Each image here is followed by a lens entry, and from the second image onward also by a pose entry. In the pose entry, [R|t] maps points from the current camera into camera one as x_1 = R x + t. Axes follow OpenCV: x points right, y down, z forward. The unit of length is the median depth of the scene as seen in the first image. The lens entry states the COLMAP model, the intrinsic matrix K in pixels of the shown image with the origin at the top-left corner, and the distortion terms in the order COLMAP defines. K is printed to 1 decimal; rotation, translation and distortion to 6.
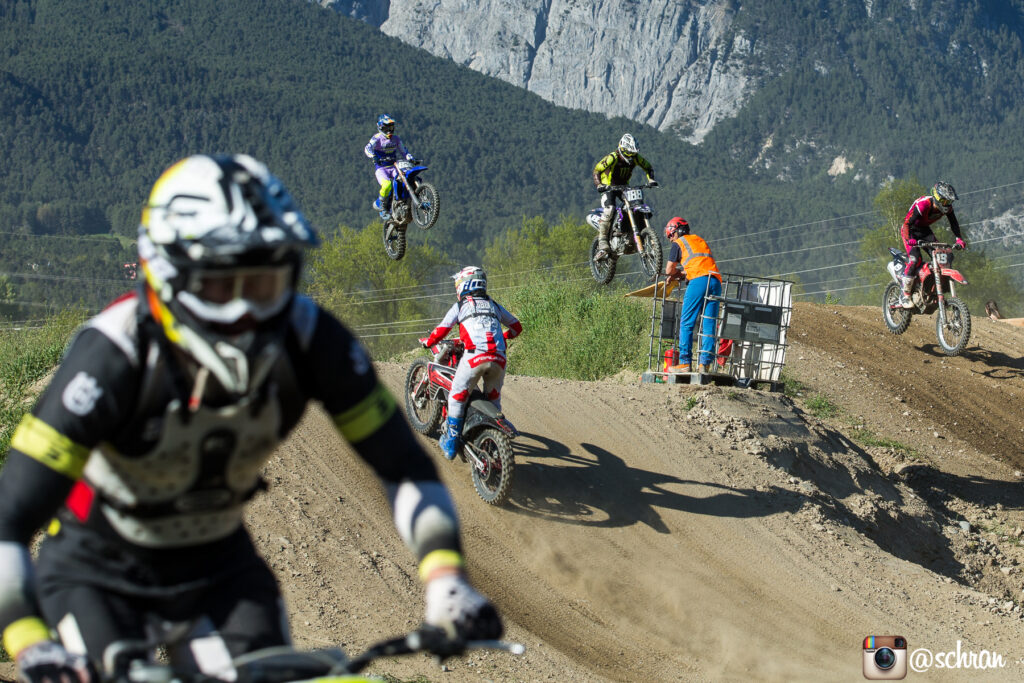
lens RADIAL K [[3122.4, 0, 473.3], [0, 3122.4, 357.0], [0, 0, 1]] dist [0.280324, 0.000000]
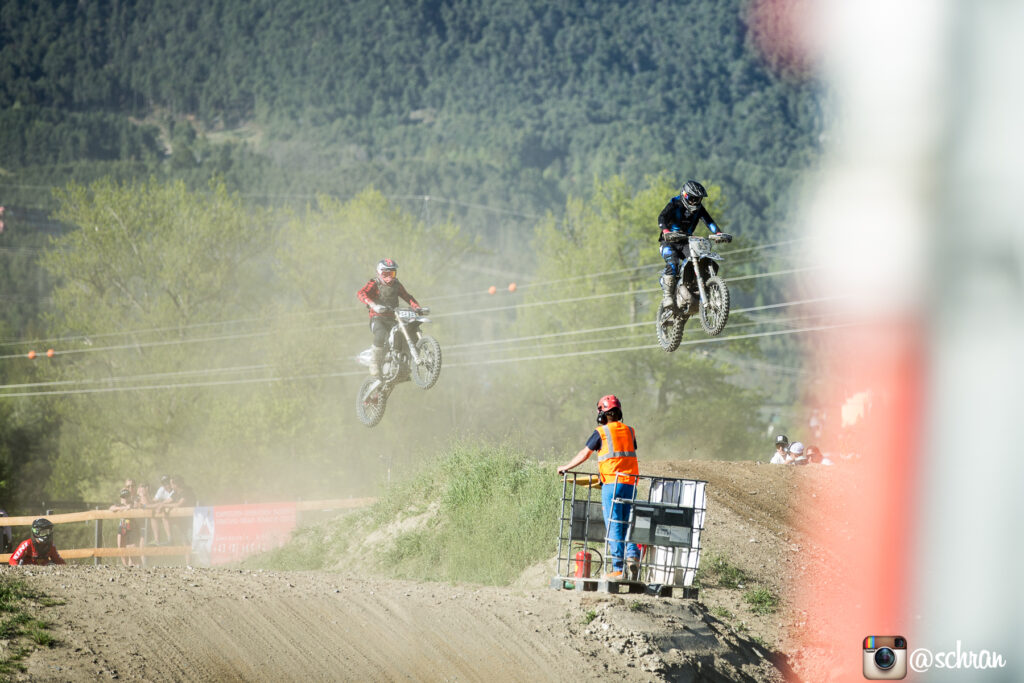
lens RADIAL K [[5564.0, 0, 556.6], [0, 5564.0, 349.3], [0, 0, 1]] dist [1.658020, 0.000000]
pose [[0.999892, -0.010788, -0.009948, 0.011378], [0.010900, 0.999878, 0.011207, -0.012879], [0.009825, -0.011314, 0.999888, -0.107214]]
